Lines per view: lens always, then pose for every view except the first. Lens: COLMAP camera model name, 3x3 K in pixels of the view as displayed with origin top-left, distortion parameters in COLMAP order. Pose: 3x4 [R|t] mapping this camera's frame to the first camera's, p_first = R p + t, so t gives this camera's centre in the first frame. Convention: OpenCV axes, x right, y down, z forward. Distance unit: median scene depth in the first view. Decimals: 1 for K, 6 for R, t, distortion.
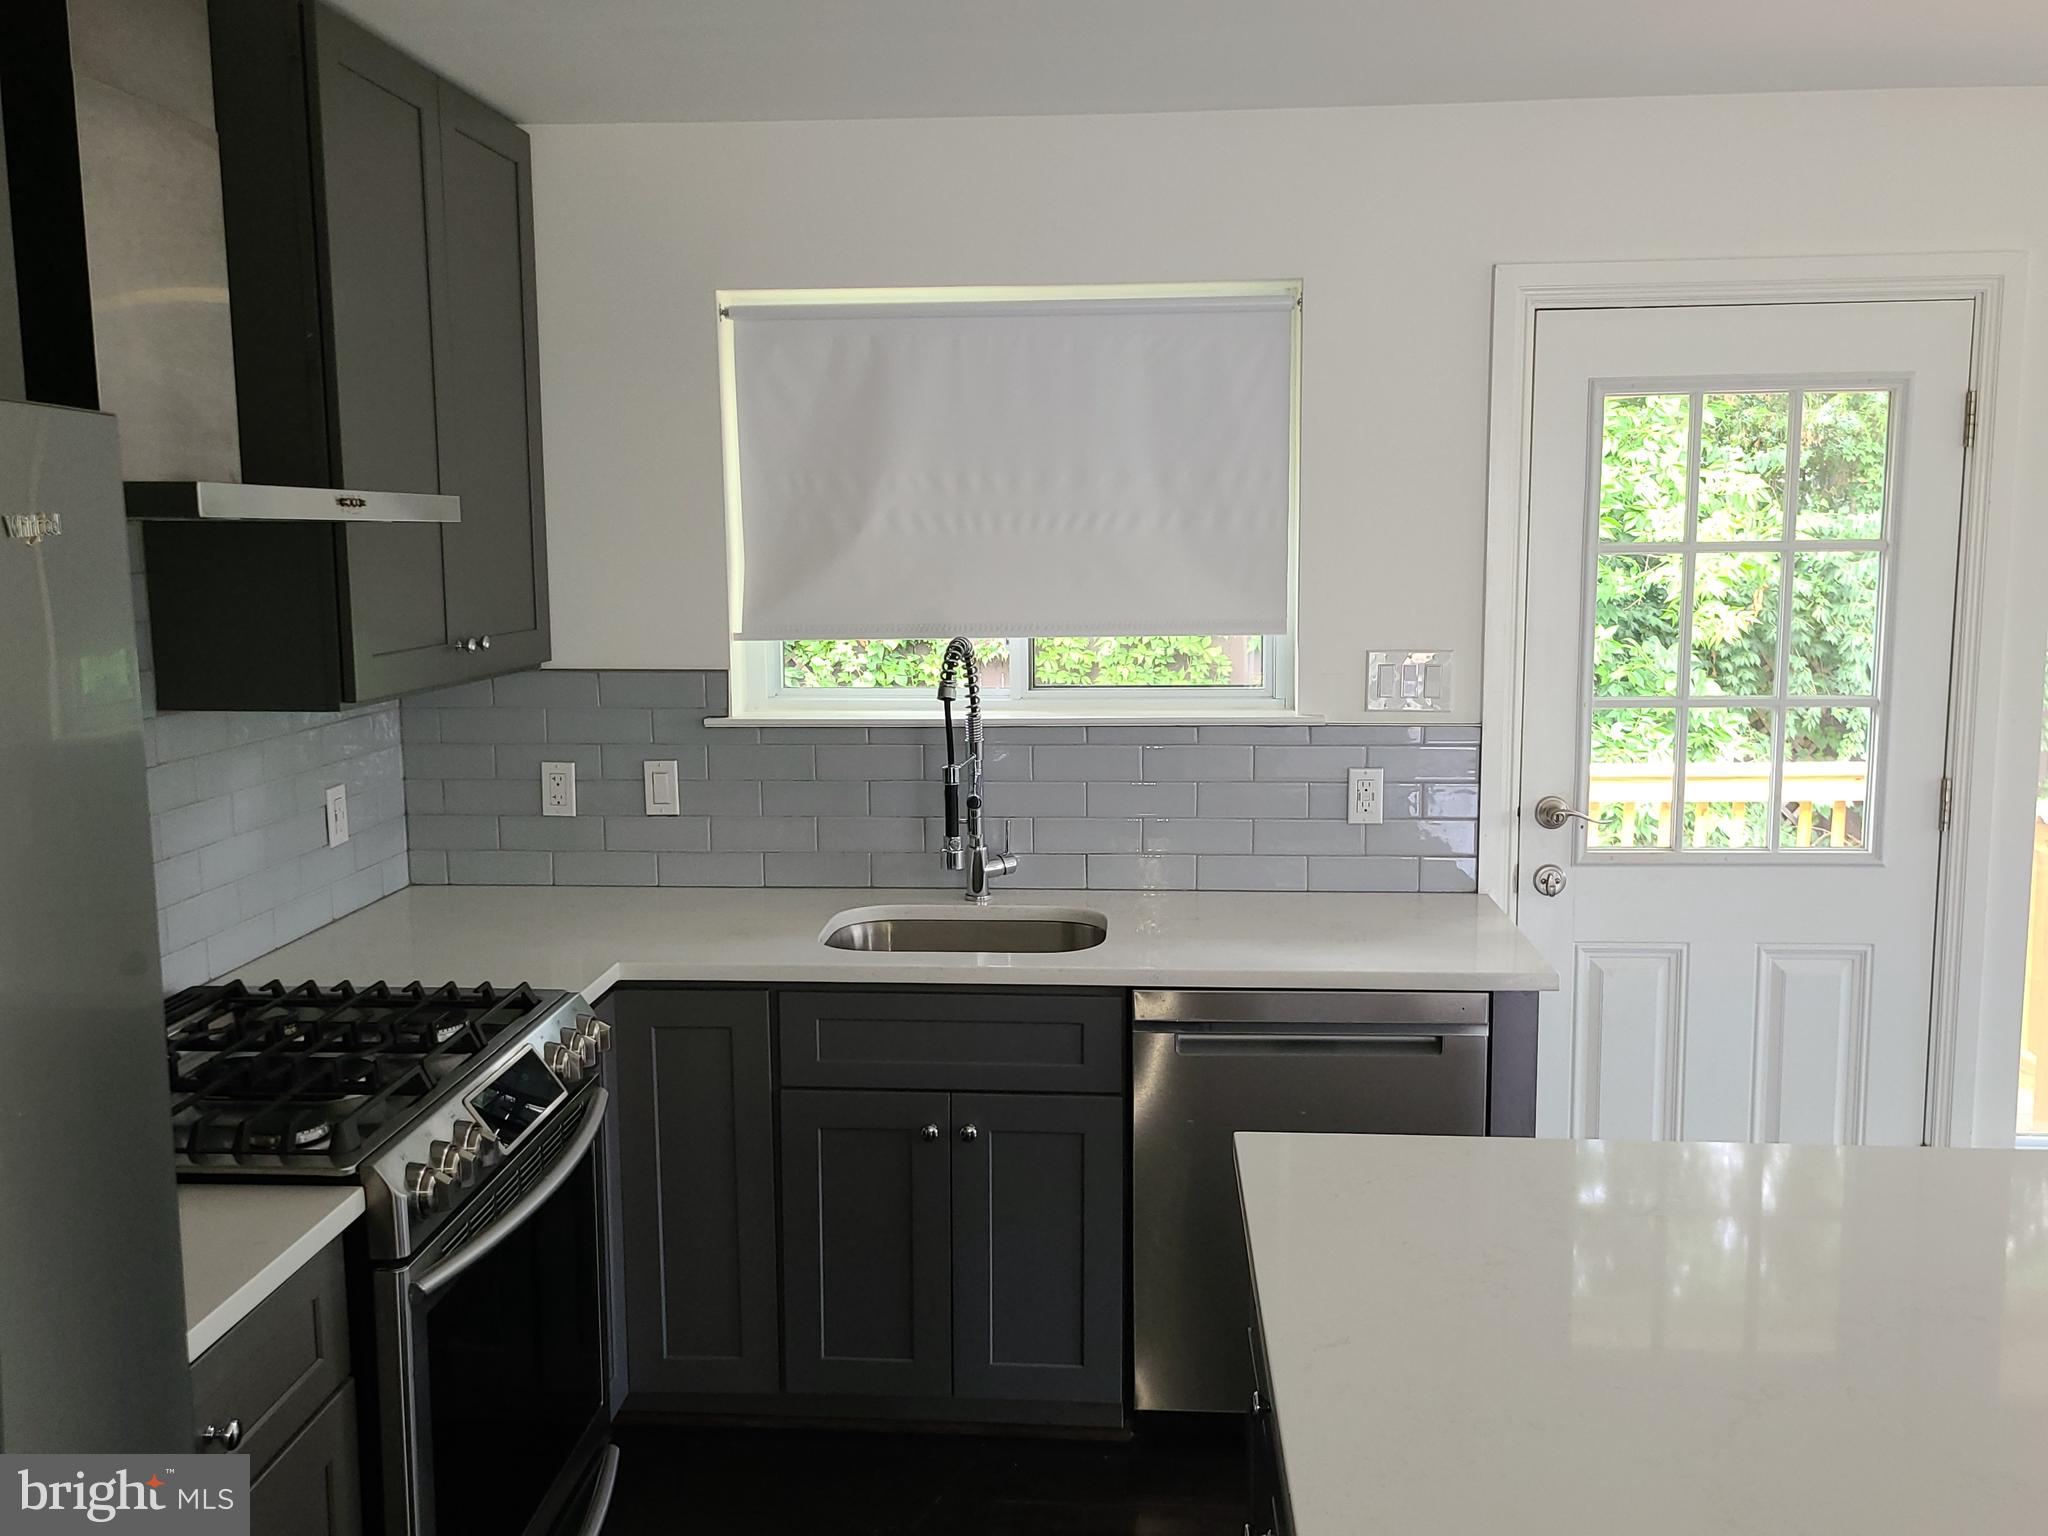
lens RADIAL K [[1712.6, 0, 1024.0], [0, 1712.6, 768.0], [0, 0, 1]] dist [-0.005977, -0.000806]
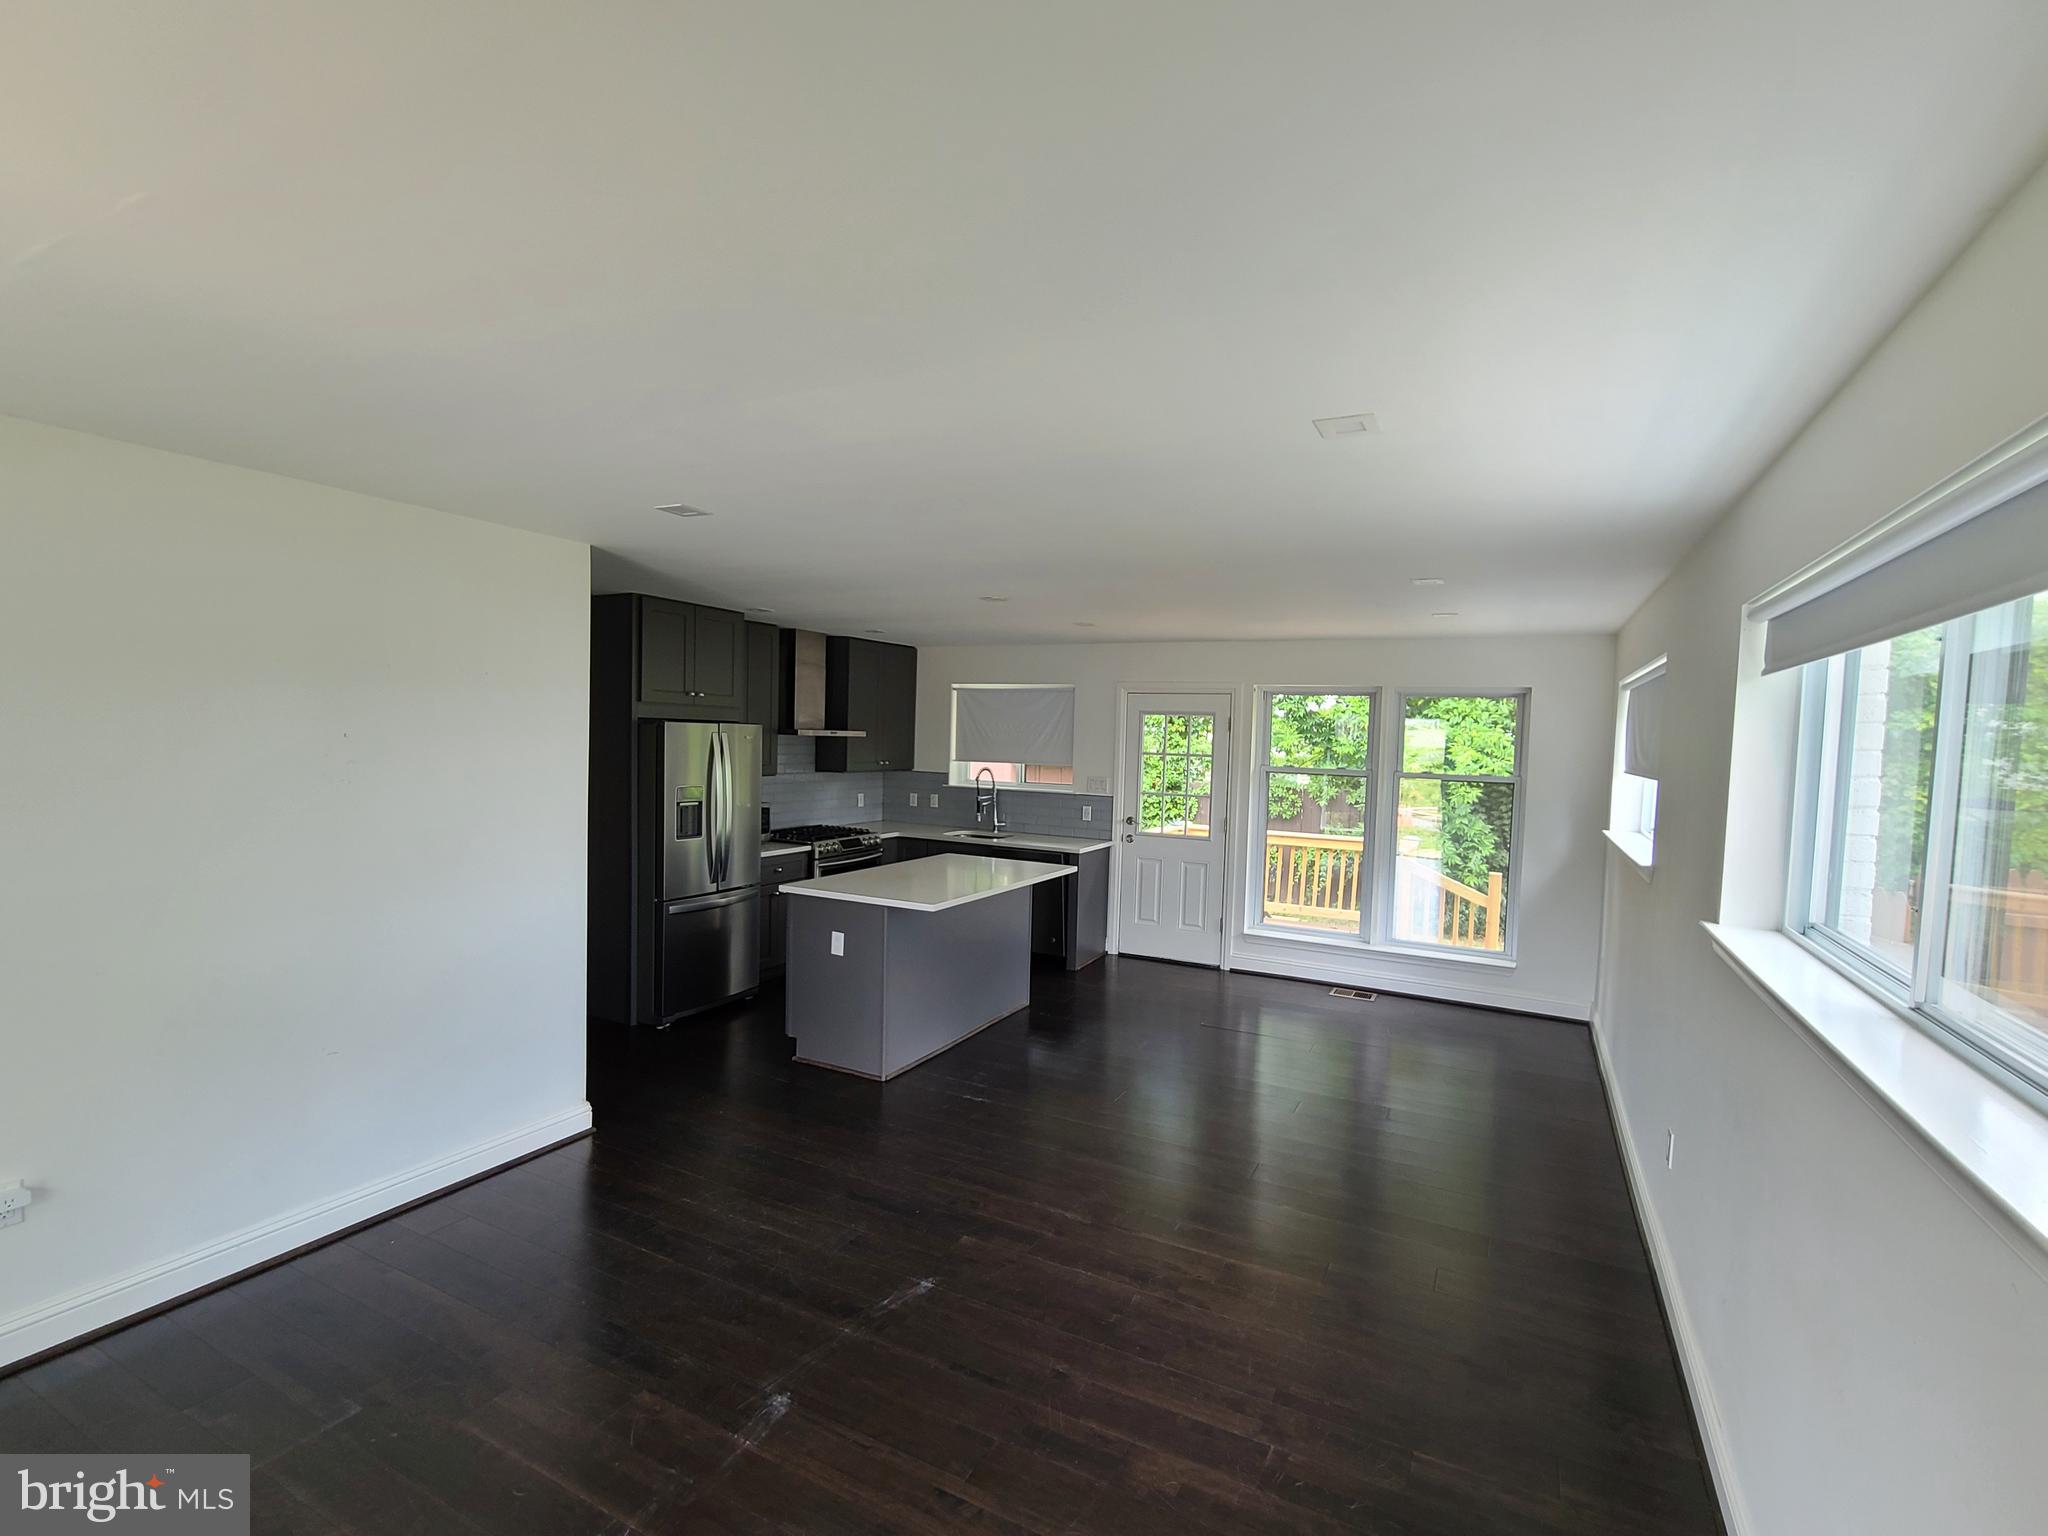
lens RADIAL K [[941.3, 0, 1044.0], [0, 941.3, 787.1], [0, 0, 1]] dist [-0.002966, -0.000503]
pose [[0.921018, 0.059517, -0.384946, 0.945368], [-0.089174, 0.994229, -0.059637, 0.094174], [0.379175, 0.089254, 0.921010, -1.044226]]
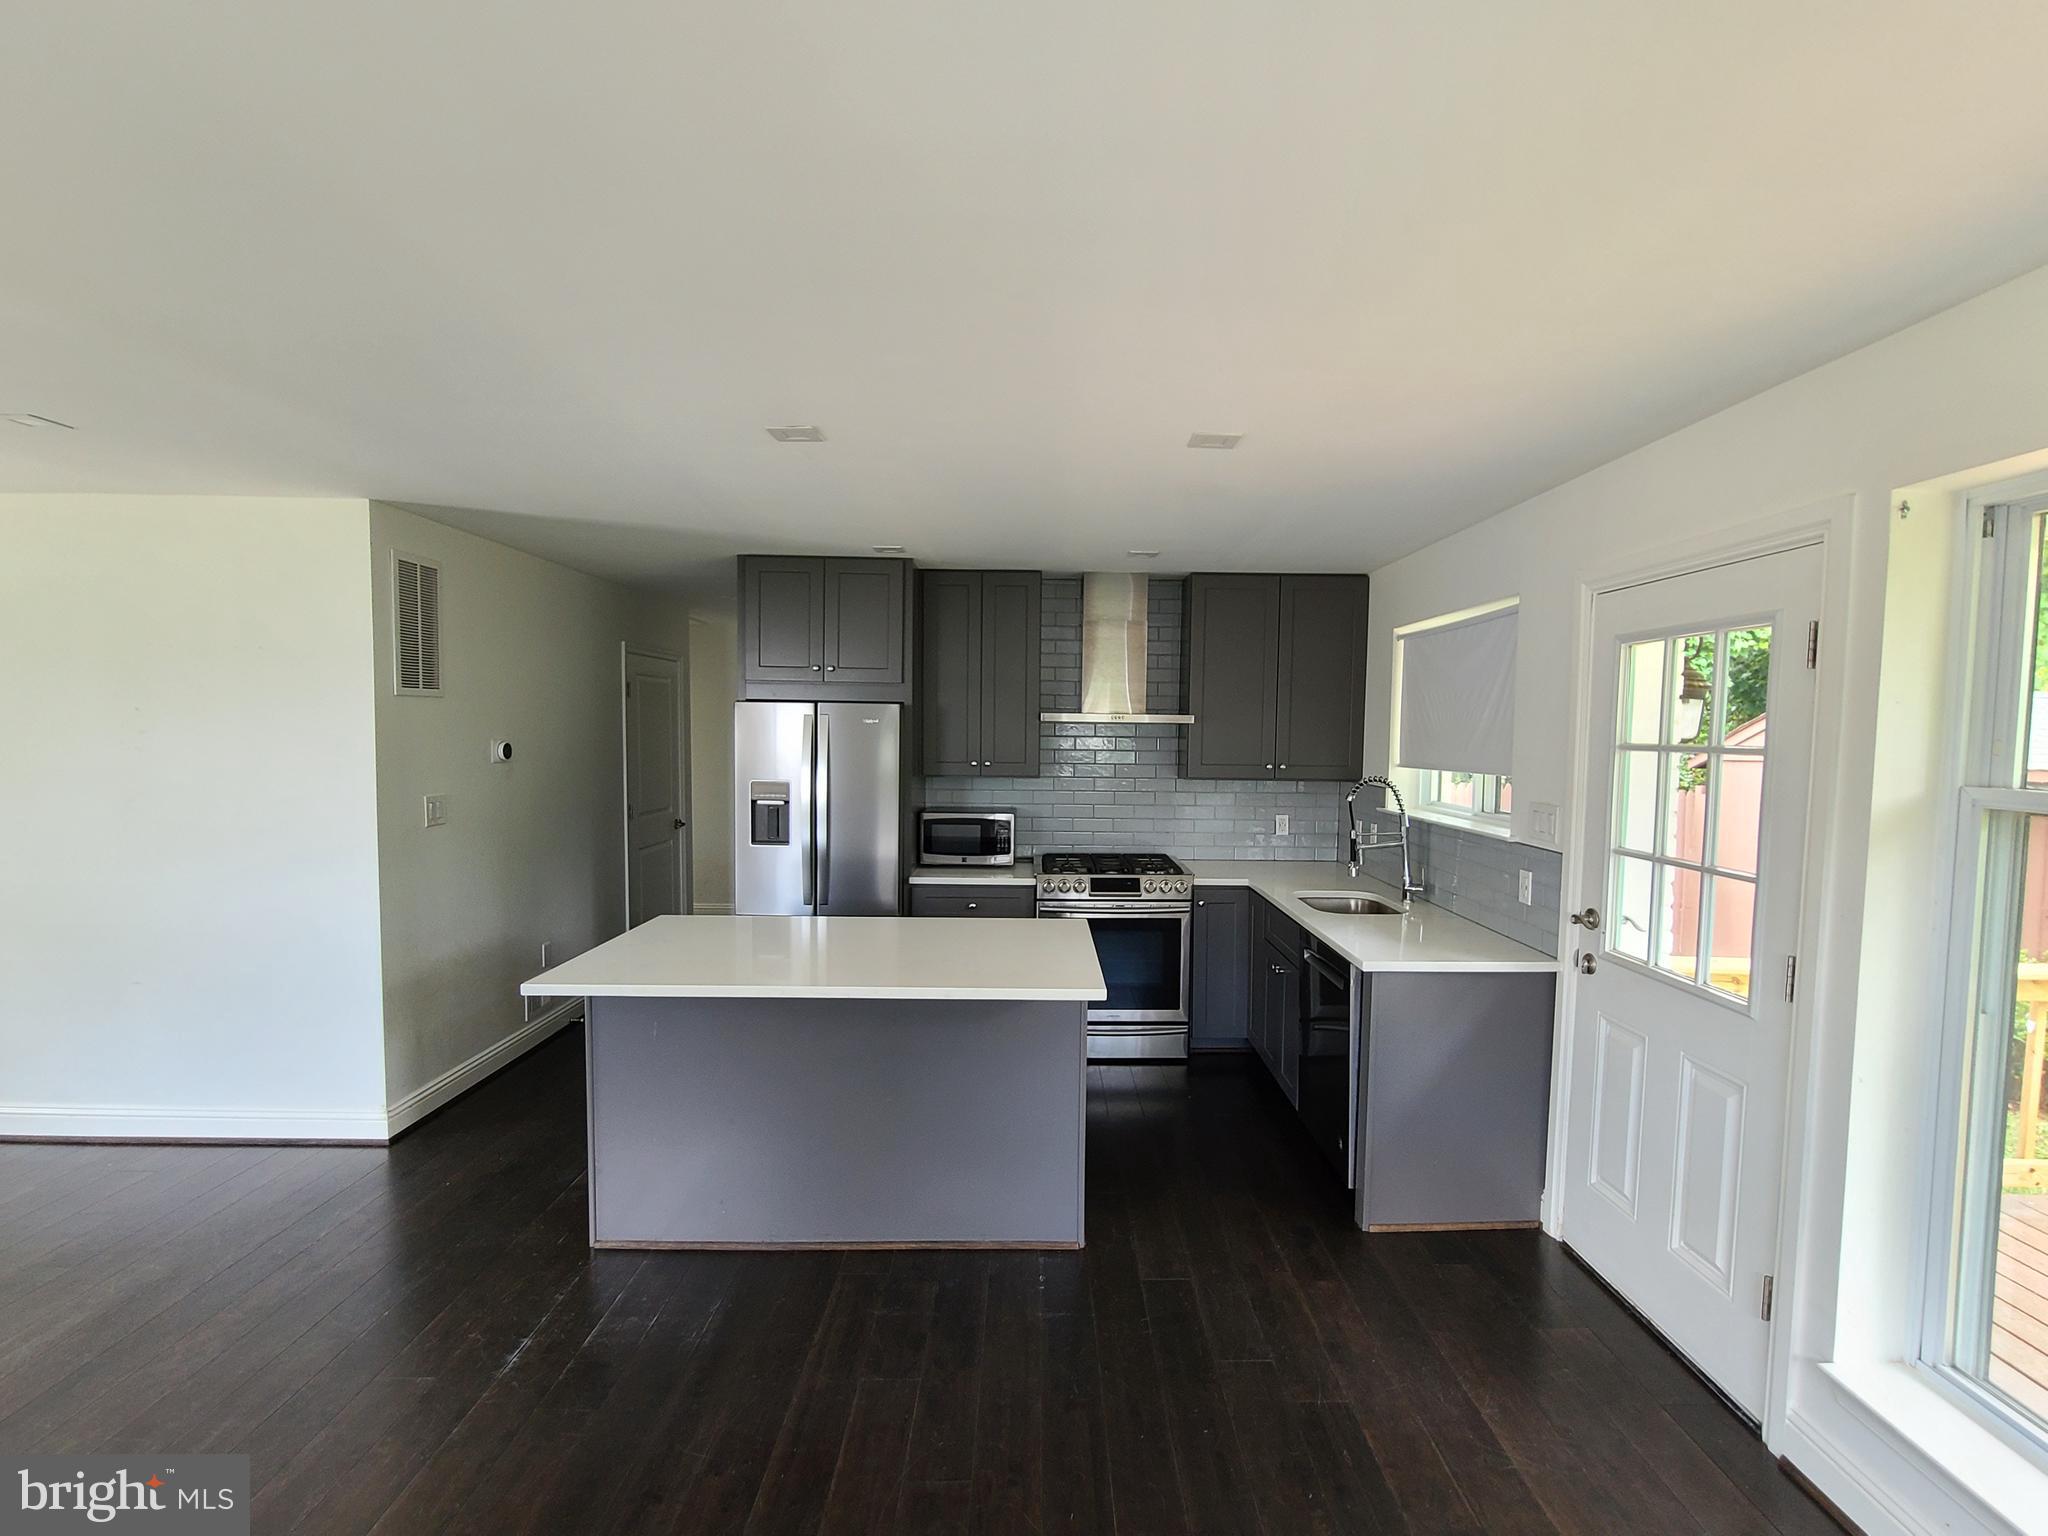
lens RADIAL K [[941.3, 0, 1044.0], [0, 941.3, 787.1], [0, 0, 1]] dist [-0.002966, -0.000503]
pose [[0.081506, 0.072800, -0.994010, 1.091750], [-0.144031, 0.987720, 0.060529, -0.070707], [0.986211, 0.138235, 0.090991, 0.430729]]
